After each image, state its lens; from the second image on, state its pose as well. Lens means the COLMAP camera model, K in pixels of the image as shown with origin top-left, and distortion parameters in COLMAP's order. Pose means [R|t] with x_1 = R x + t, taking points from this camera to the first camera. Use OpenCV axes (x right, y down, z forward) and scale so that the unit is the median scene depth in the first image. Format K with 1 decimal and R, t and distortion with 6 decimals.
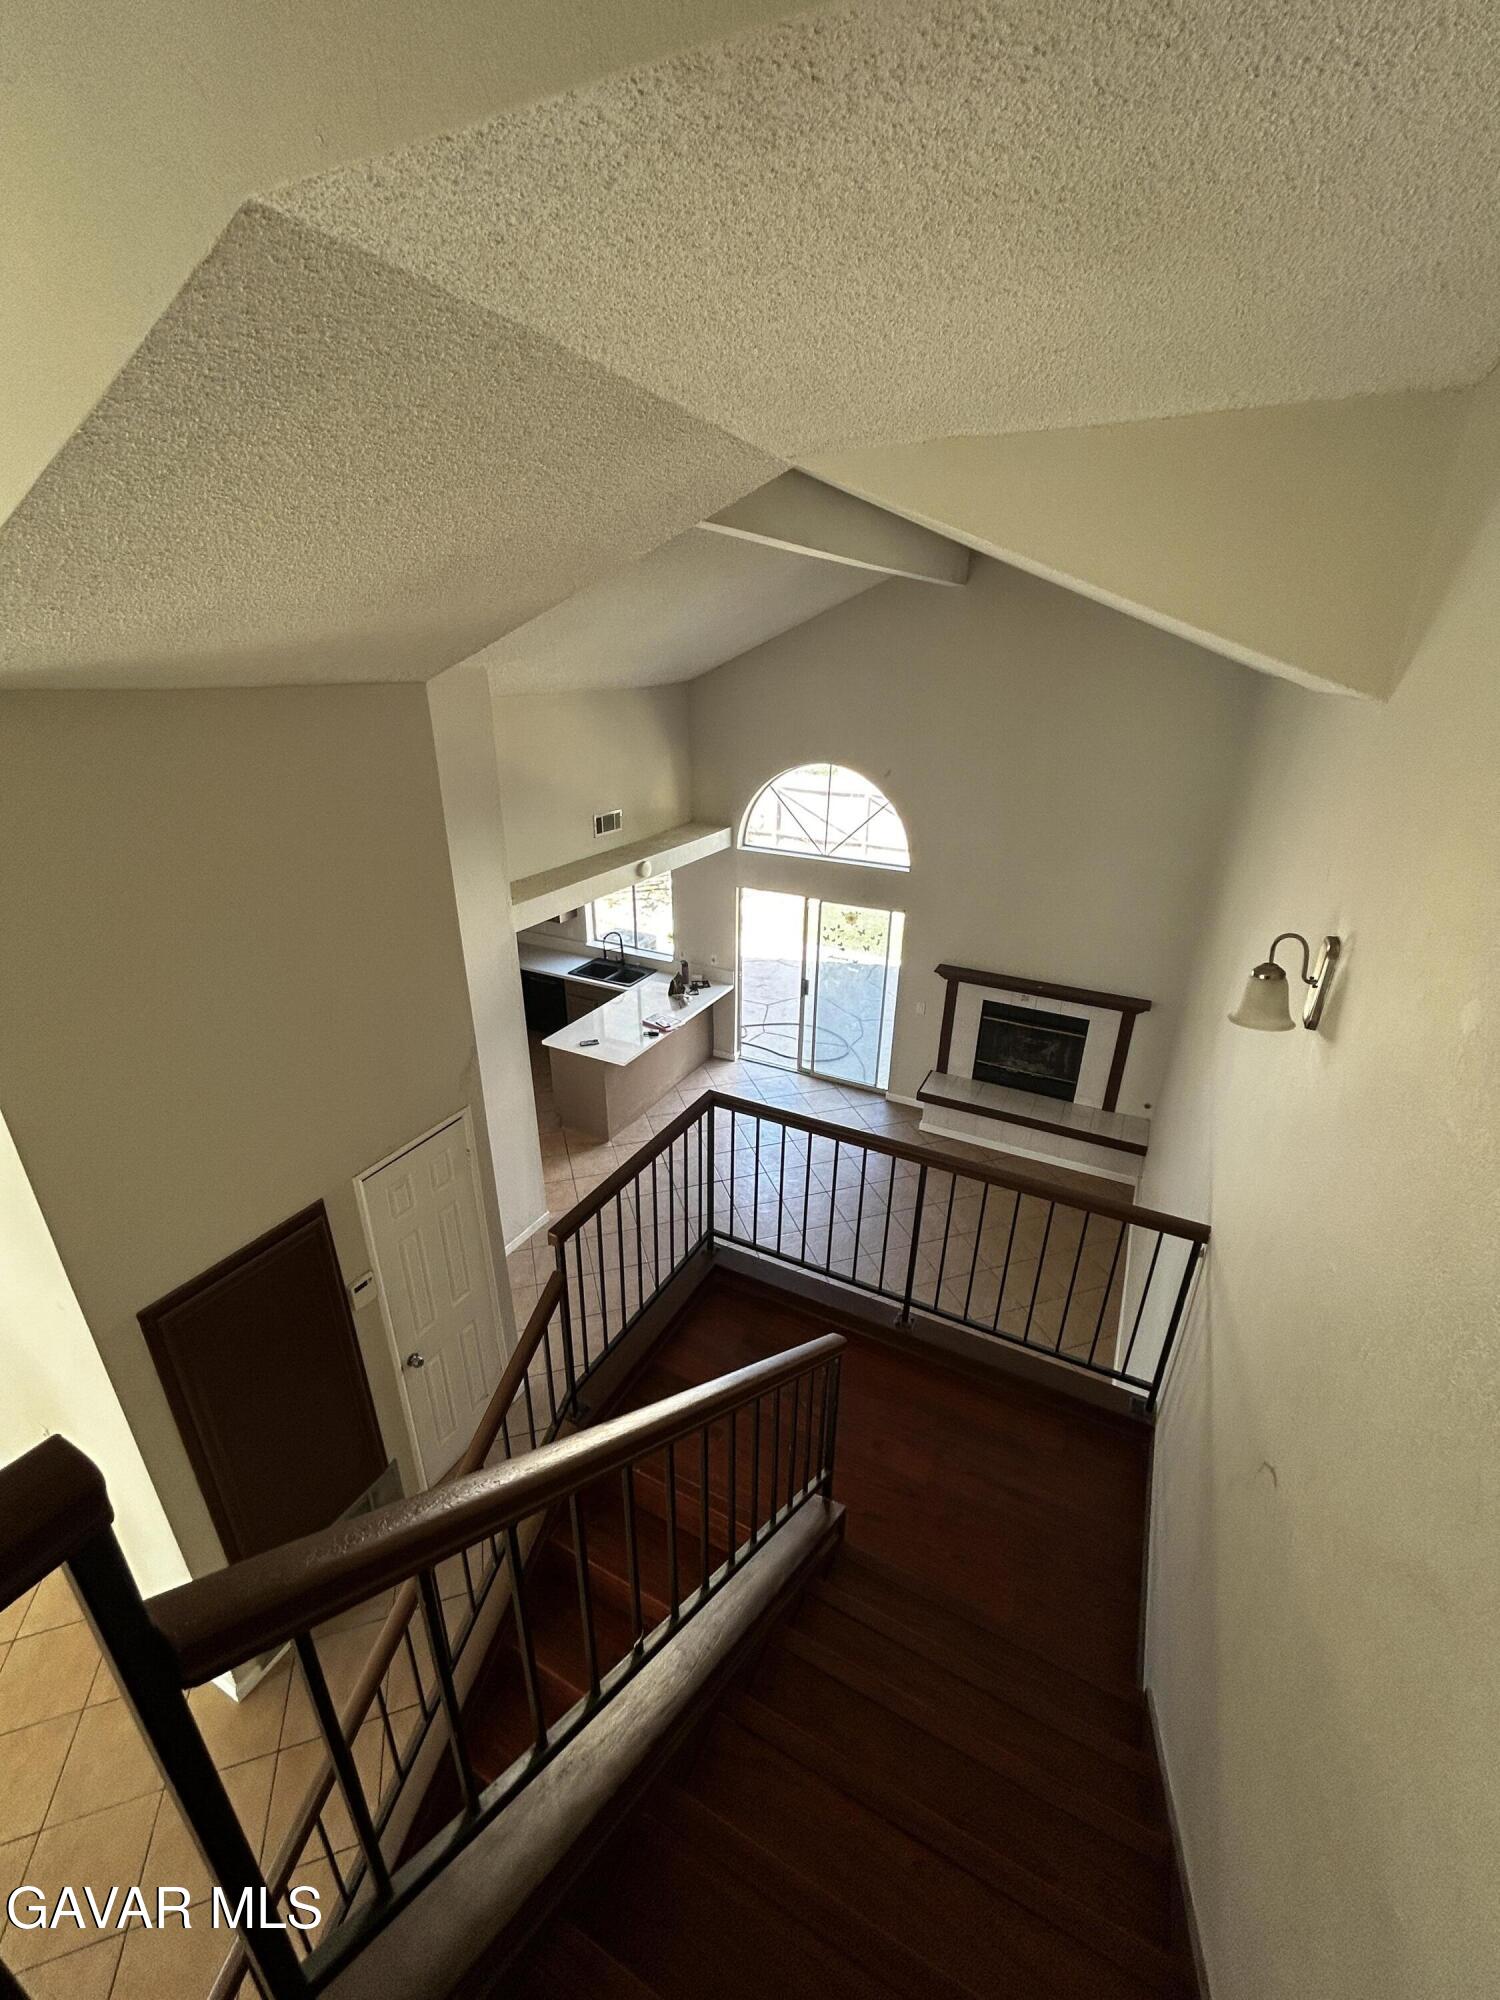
lens RADIAL K [[804.6, 0, 754.0], [0, 804.6, 991.5], [0, 0, 1]] dist [-0.001334, -0.000206]
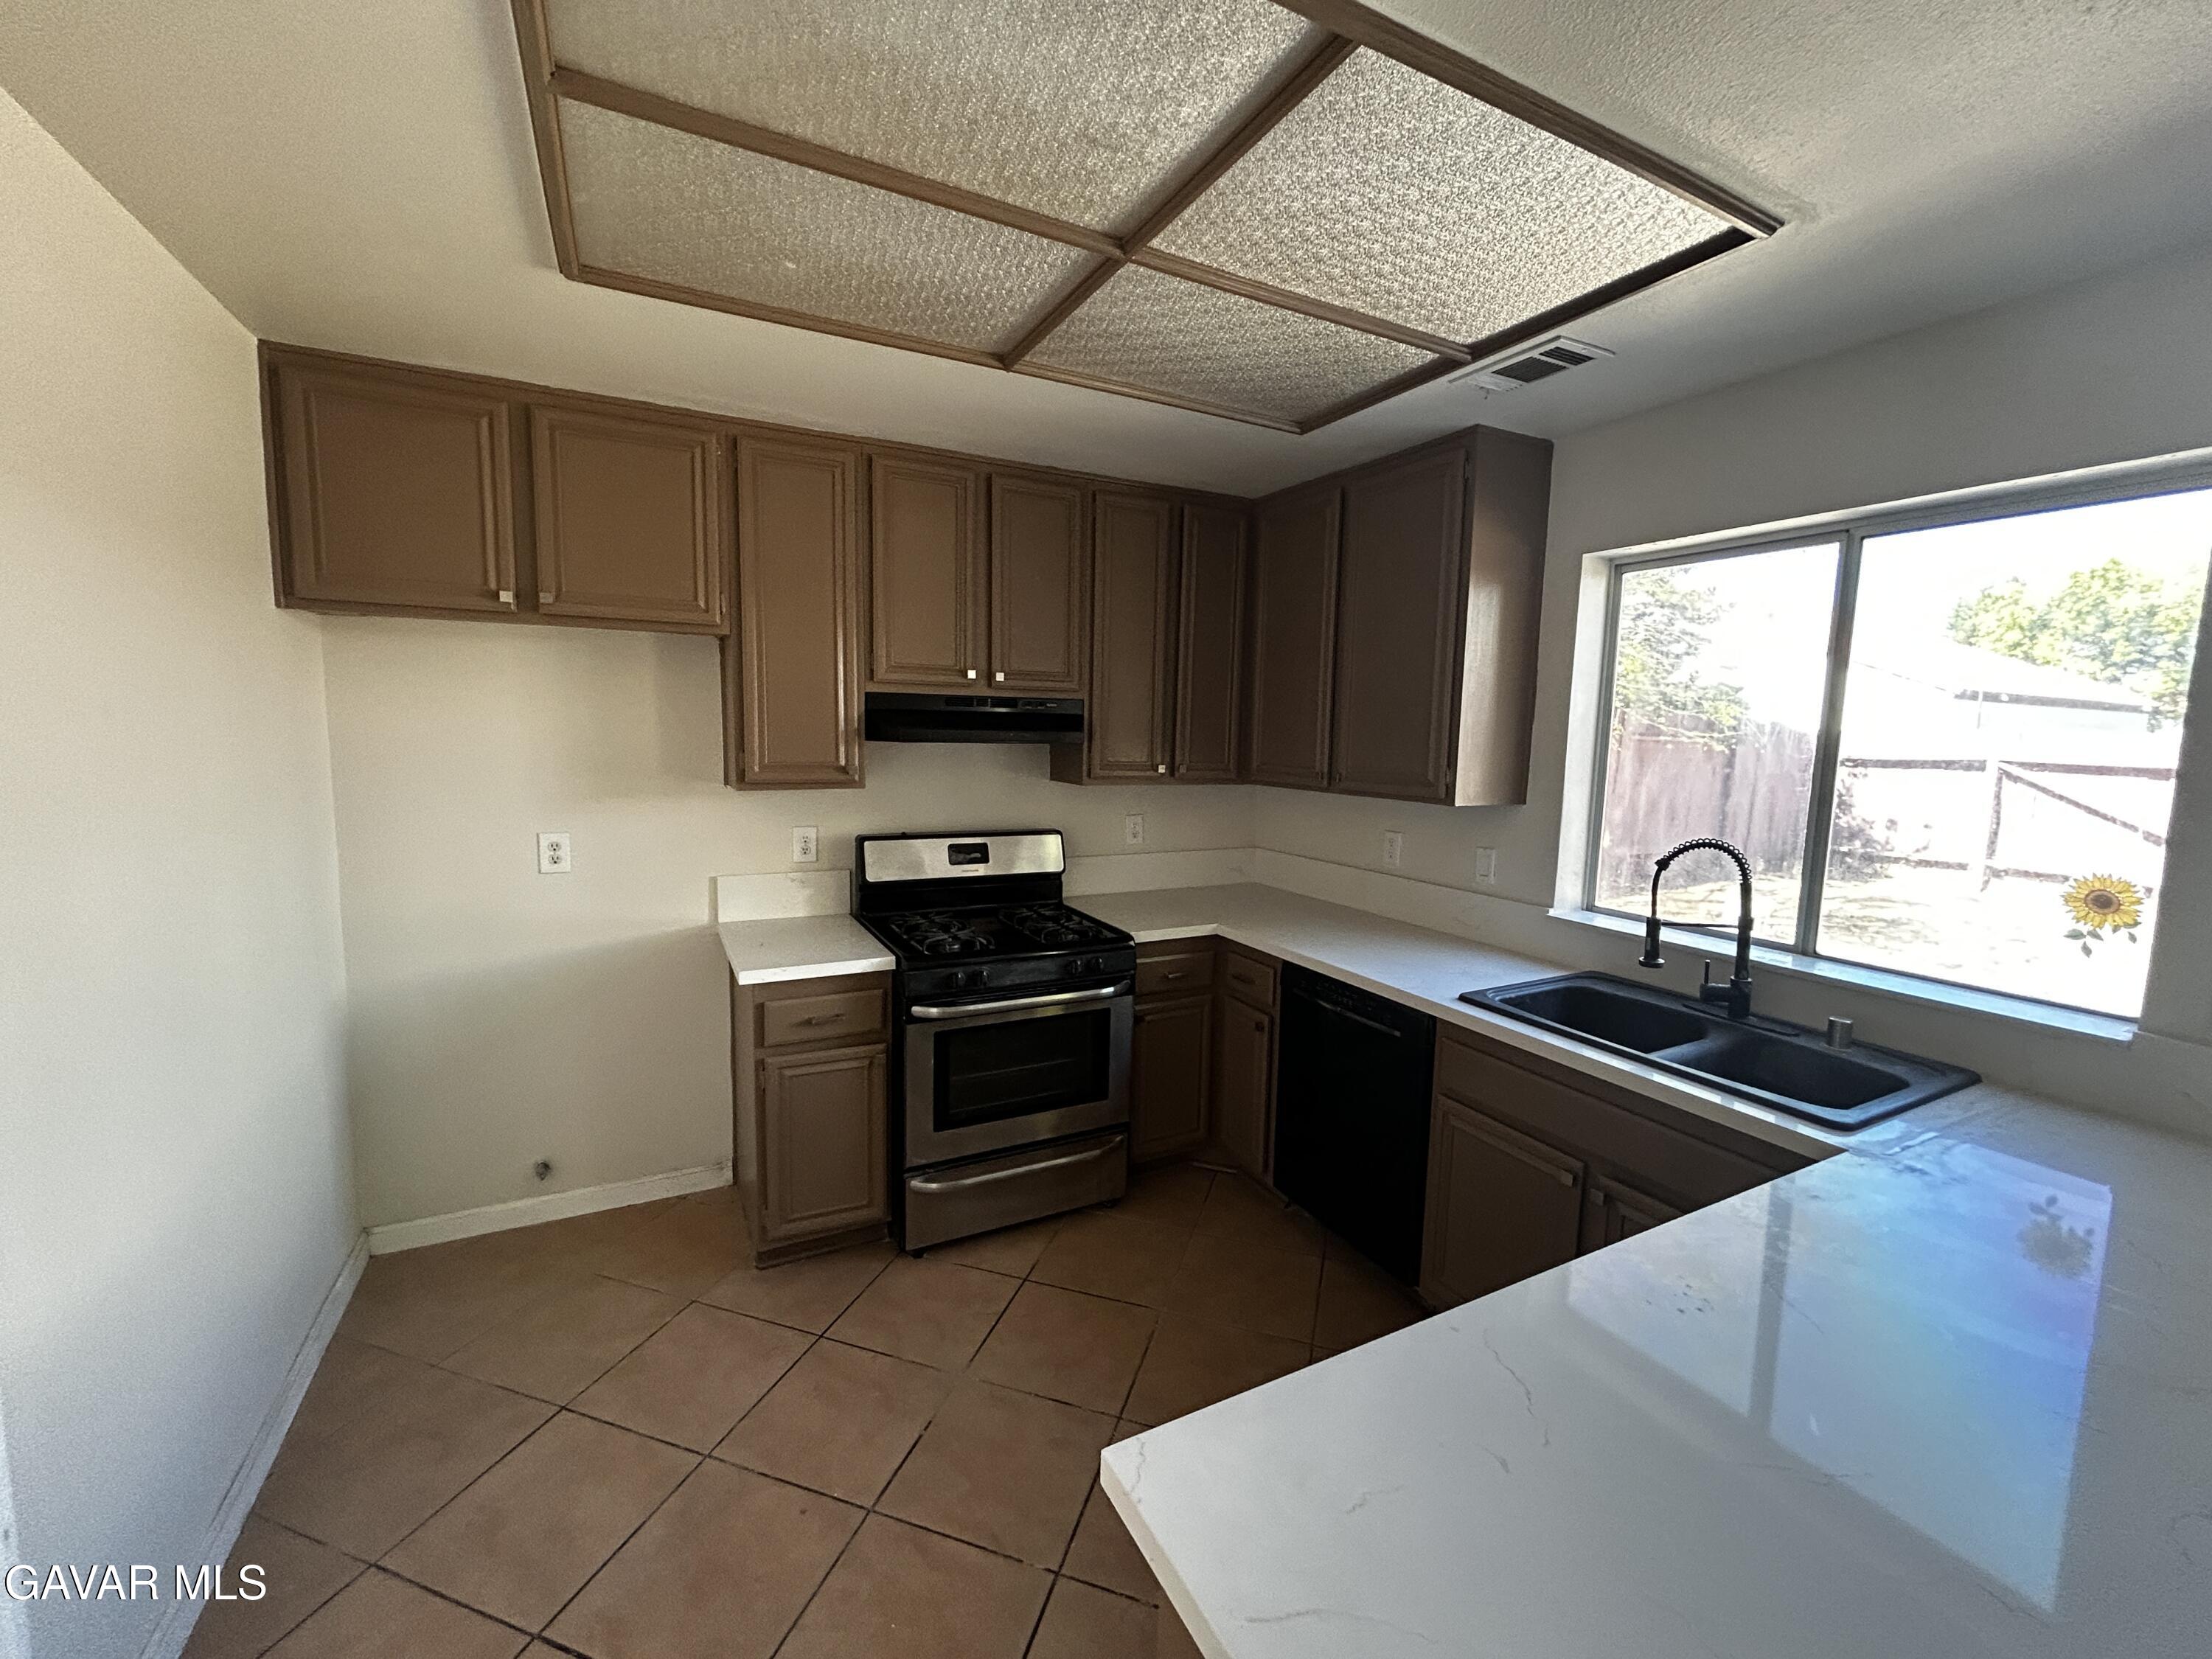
lens RADIAL K [[889.9, 0, 1107.7], [0, 889.9, 826.8], [0, 0, 1]] dist [-0.001334, -0.000206]
pose [[0.805439, 0.066412, -0.588945, -0.189364], [-0.239843, 0.945224, -0.221420, 0.012380], [0.541980, 0.319595, 0.777249, 0.839084]]
